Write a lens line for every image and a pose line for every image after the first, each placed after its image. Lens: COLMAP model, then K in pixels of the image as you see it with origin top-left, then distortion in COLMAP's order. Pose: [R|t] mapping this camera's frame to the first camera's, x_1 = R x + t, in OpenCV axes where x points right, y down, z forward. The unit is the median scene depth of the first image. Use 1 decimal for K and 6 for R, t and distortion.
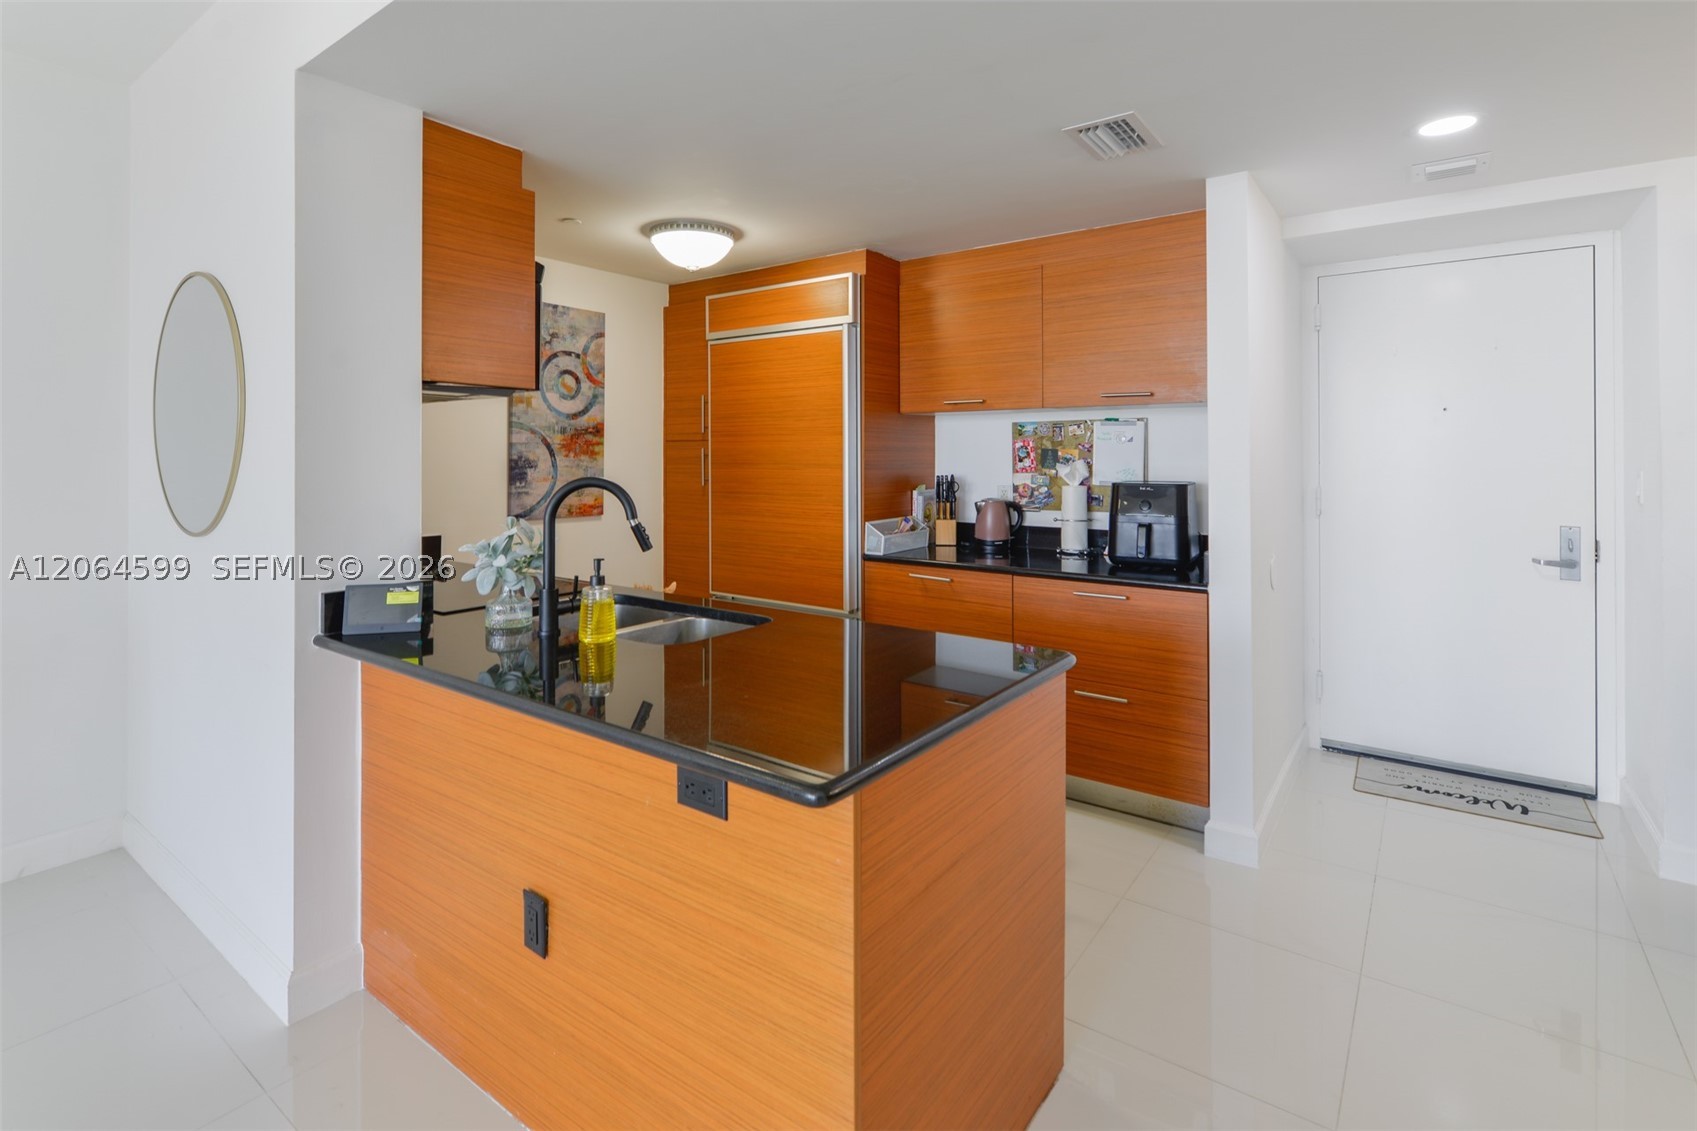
lens RADIAL K [[796.6, 0, 842.6], [0, 796.6, 454.6], [0, 0, 1]] dist [-0.001078, -0.000746]
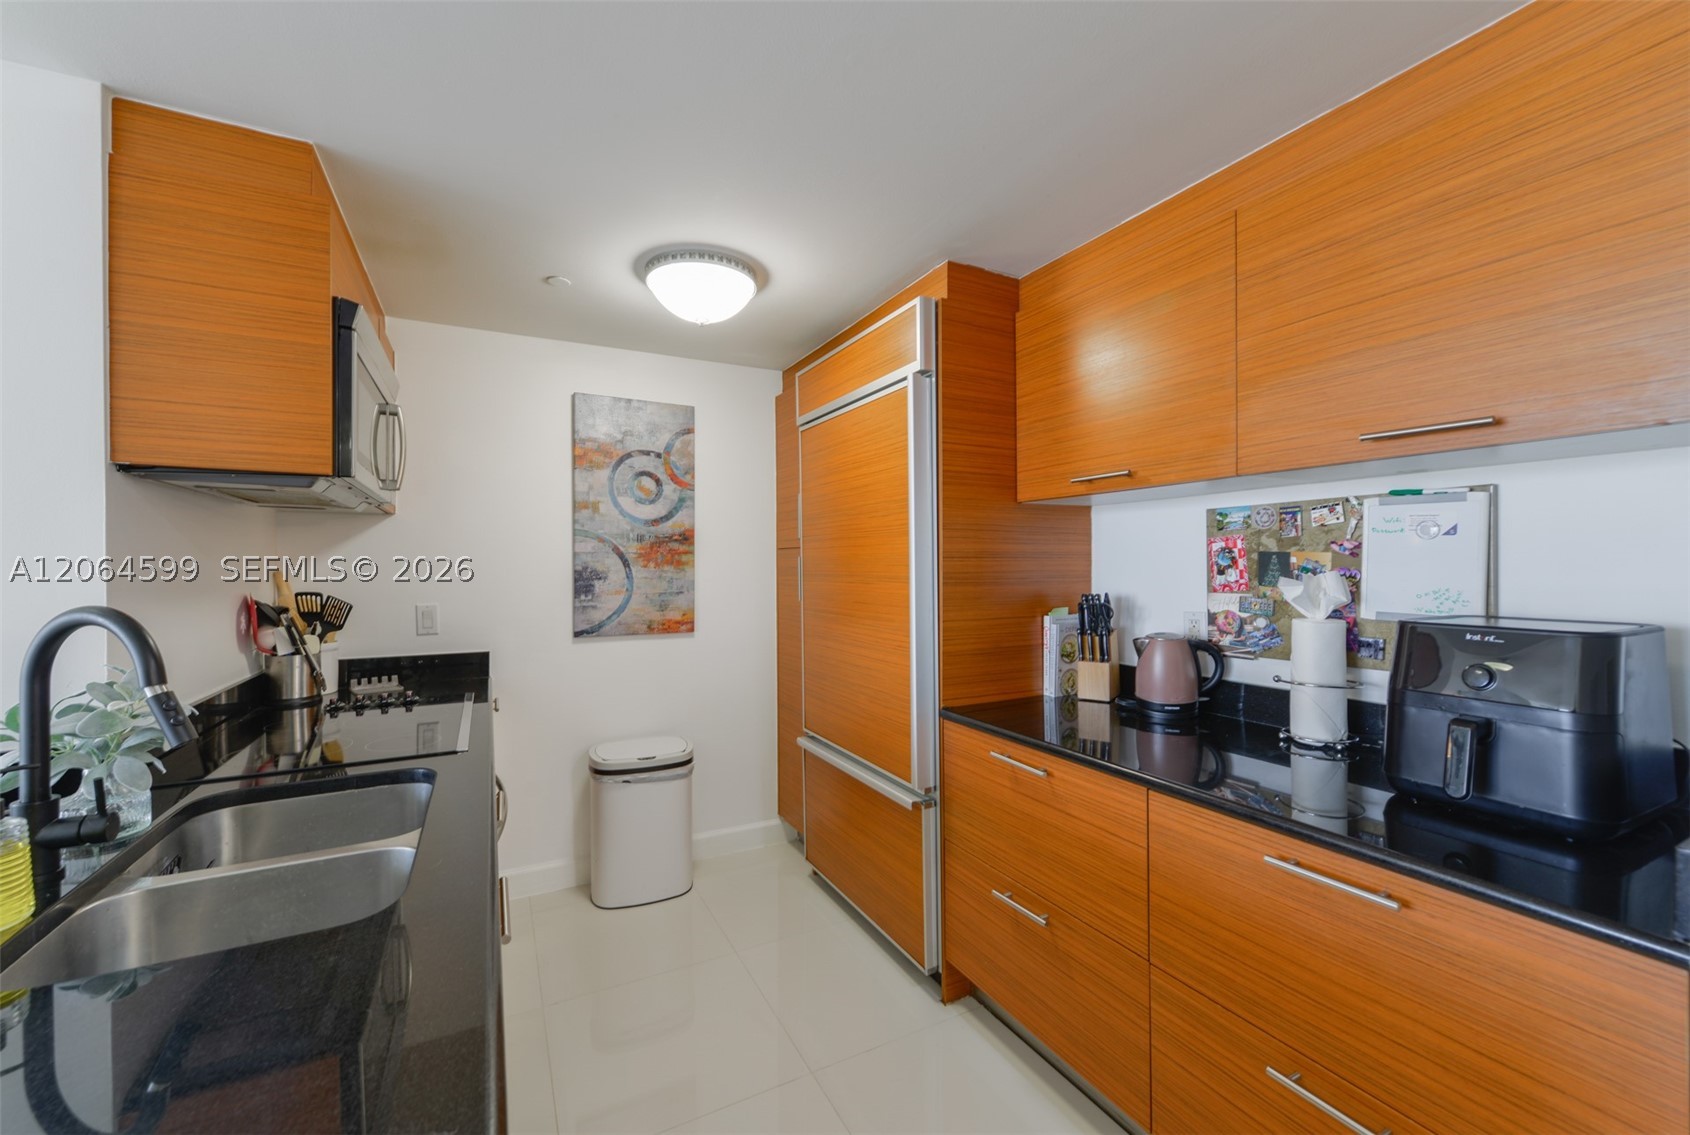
lens RADIAL K [[666.2, 0, 837.6], [0, 666.2, 569.3], [0, 0, 1]] dist [0.003319, 0.000098]
pose [[0.898140, -0.000875, -0.439708, 0.188948], [0.004442, 0.999965, 0.007084, 0.000653], [0.439687, -0.008316, 0.898113, 0.430855]]
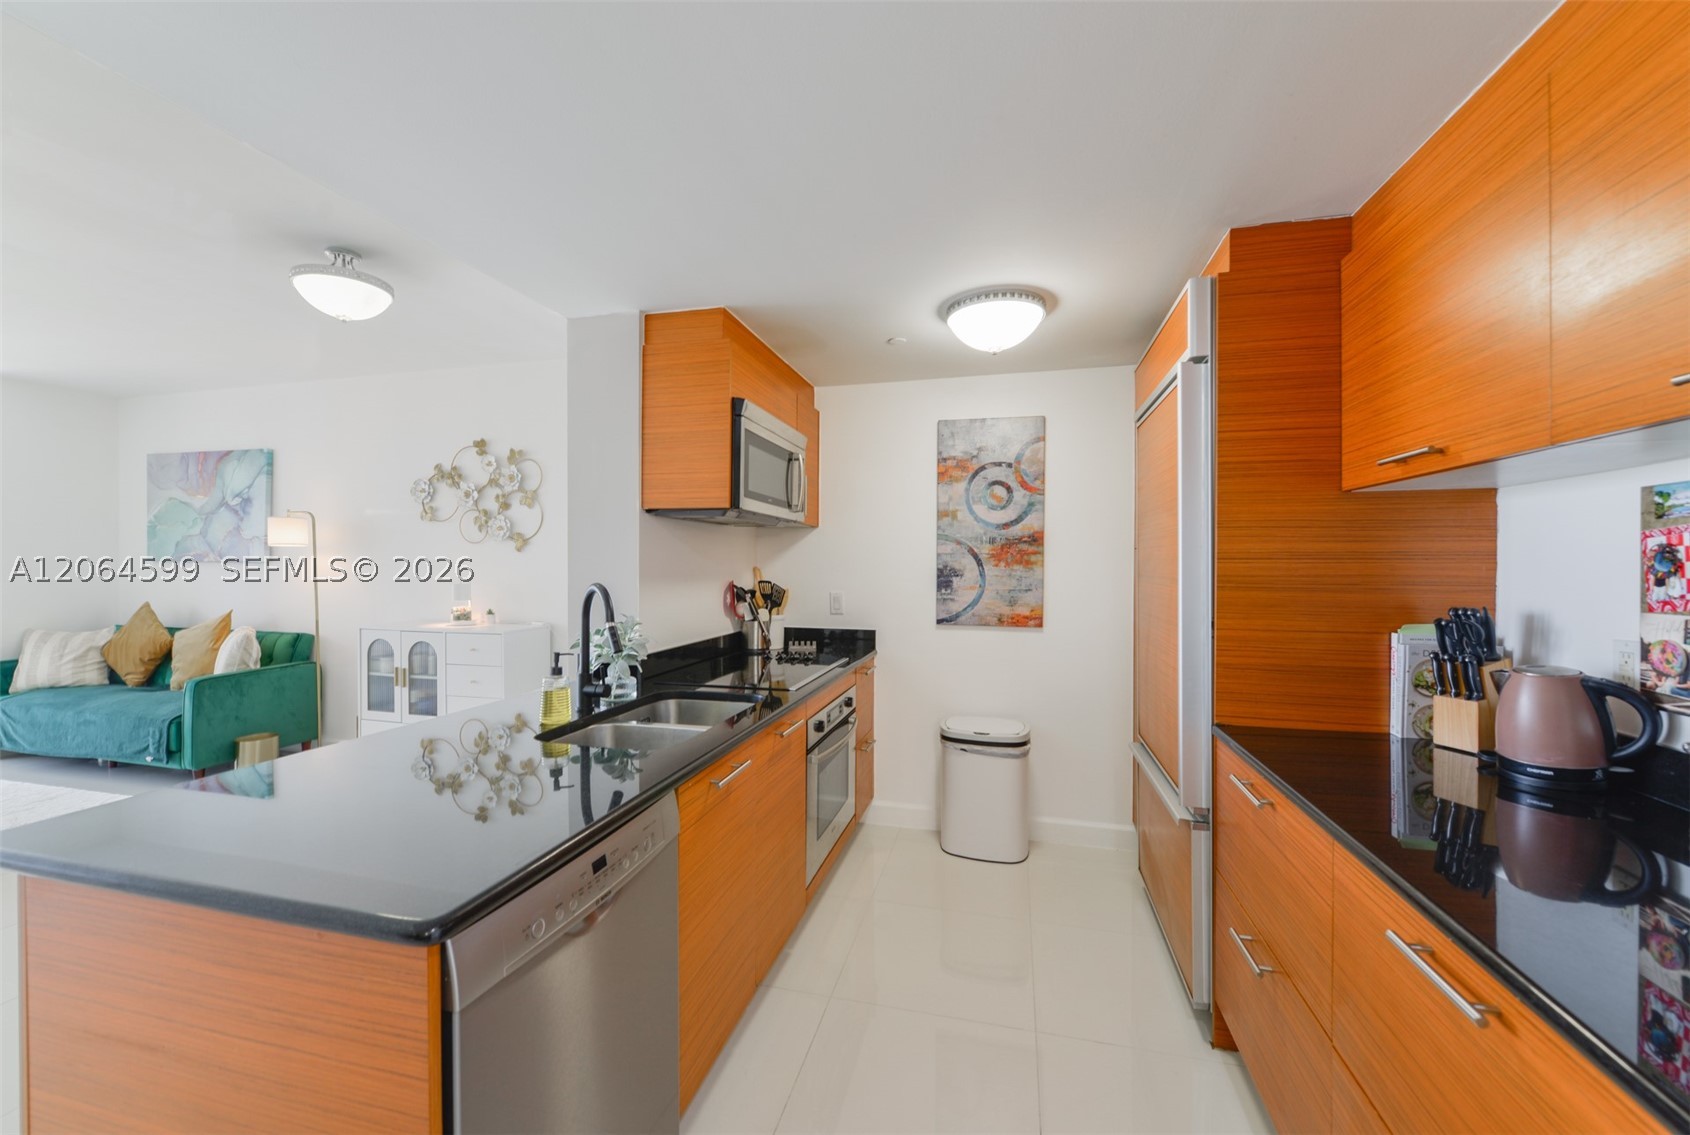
lens RADIAL K [[672.0, 0, 839.0], [0, 672.0, 569.5], [0, 0, 1]] dist [0.002200, -0.003657]
pose [[0.374203, 0.009264, -0.927300, 0.385982], [-0.002165, 0.999956, 0.009117, -0.000733], [0.927344, -0.001404, 0.374207, 0.510392]]
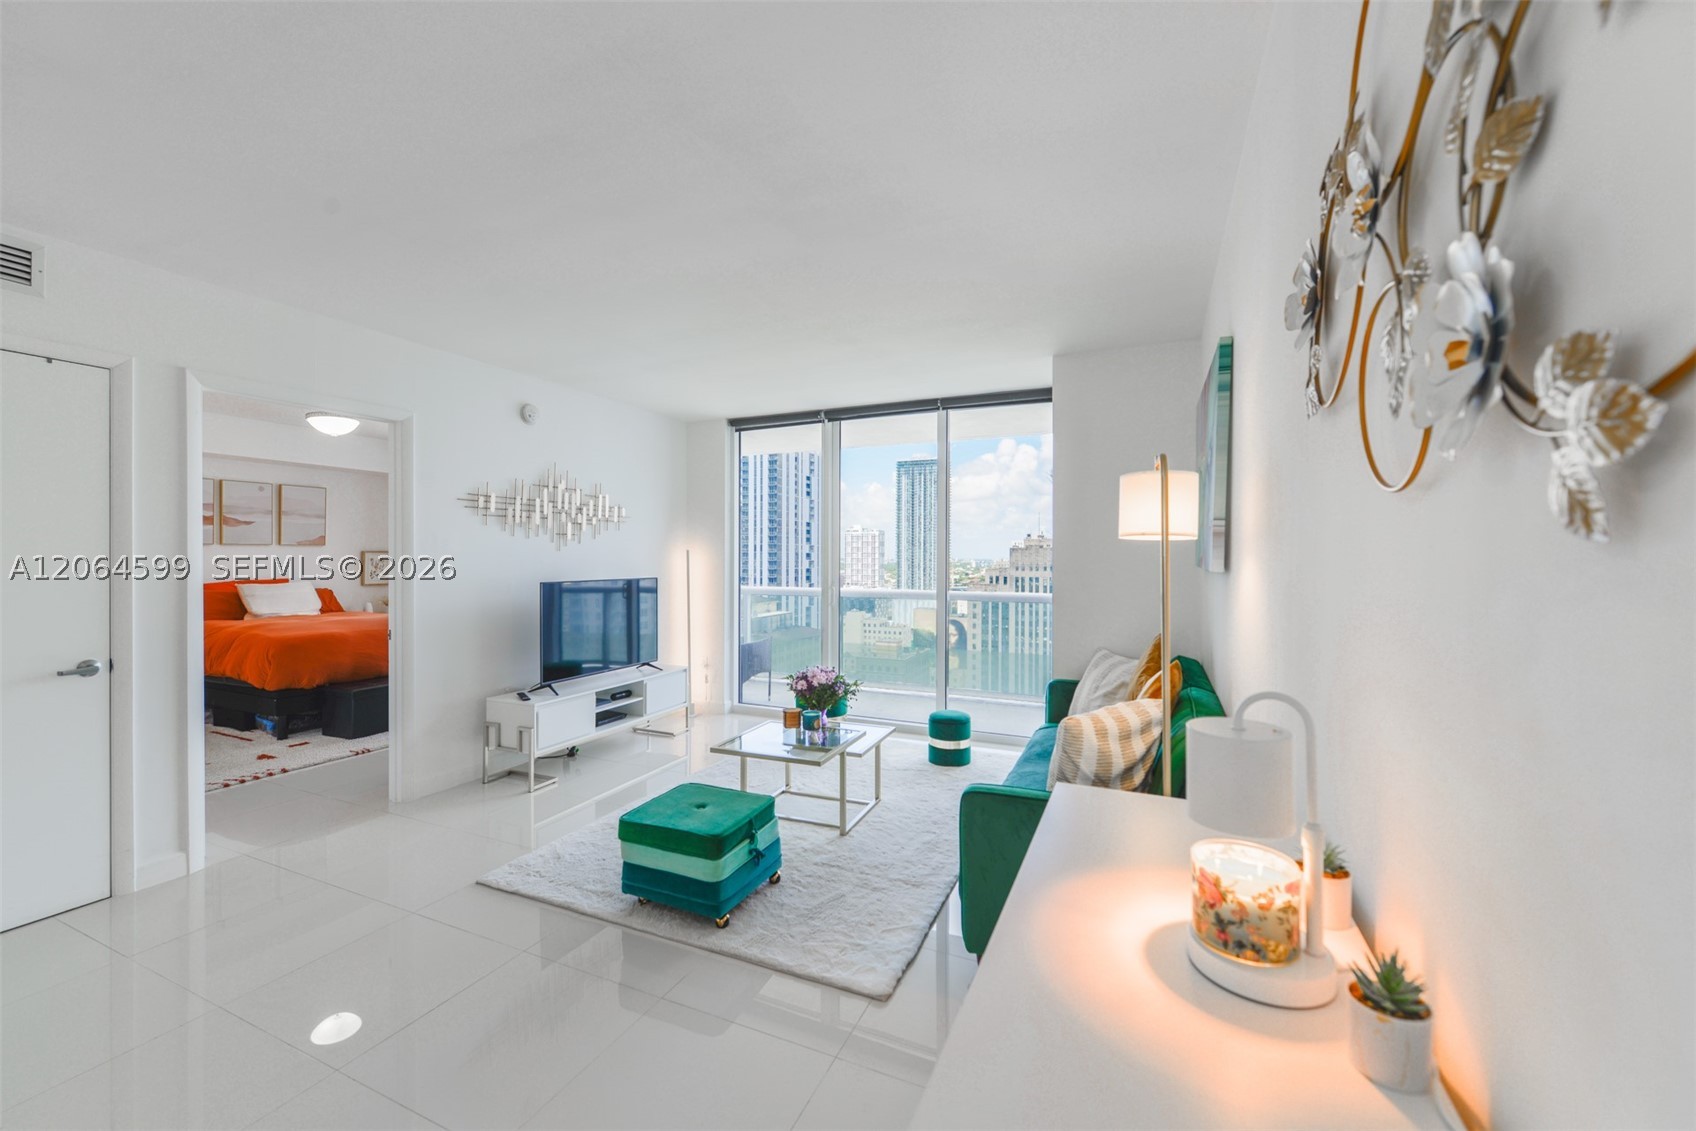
lens RADIAL K [[674.9, 0, 839.2], [0, 674.9, 559.8], [0, 0, 1]] dist [0.001797, -0.000386]
pose [[-0.978775, -0.000902, -0.204934, -0.750503], [-0.001931, 0.999987, 0.004821, -0.015594], [0.204927, 0.005115, -0.978764, 0.515263]]
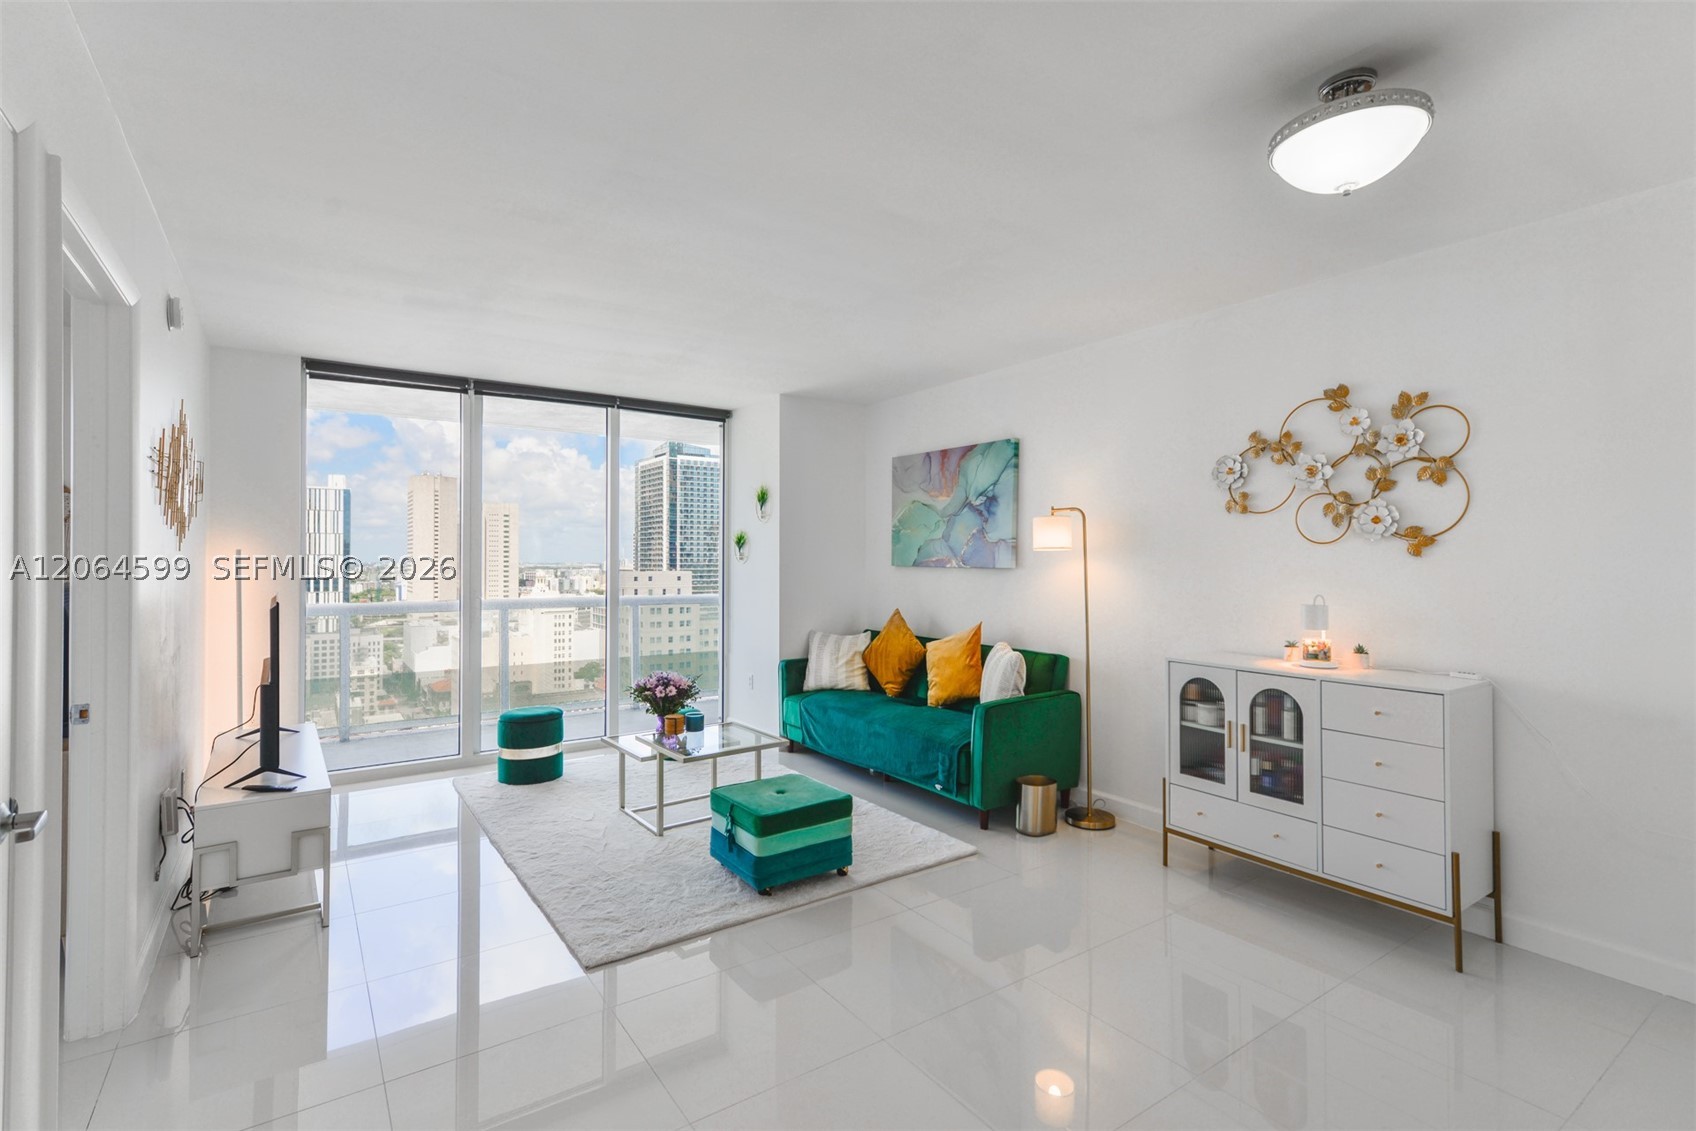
lens RADIAL K [[787.0, 0, 838.1], [0, 787.0, 556.6], [0, 0, 1]] dist [0.018382, -0.000408]
pose [[-0.326348, -0.003737, -0.945242, 0.114282], [-0.000643, 0.999993, -0.003732, -0.016000], [0.945249, -0.000610, -0.326348, 0.125791]]
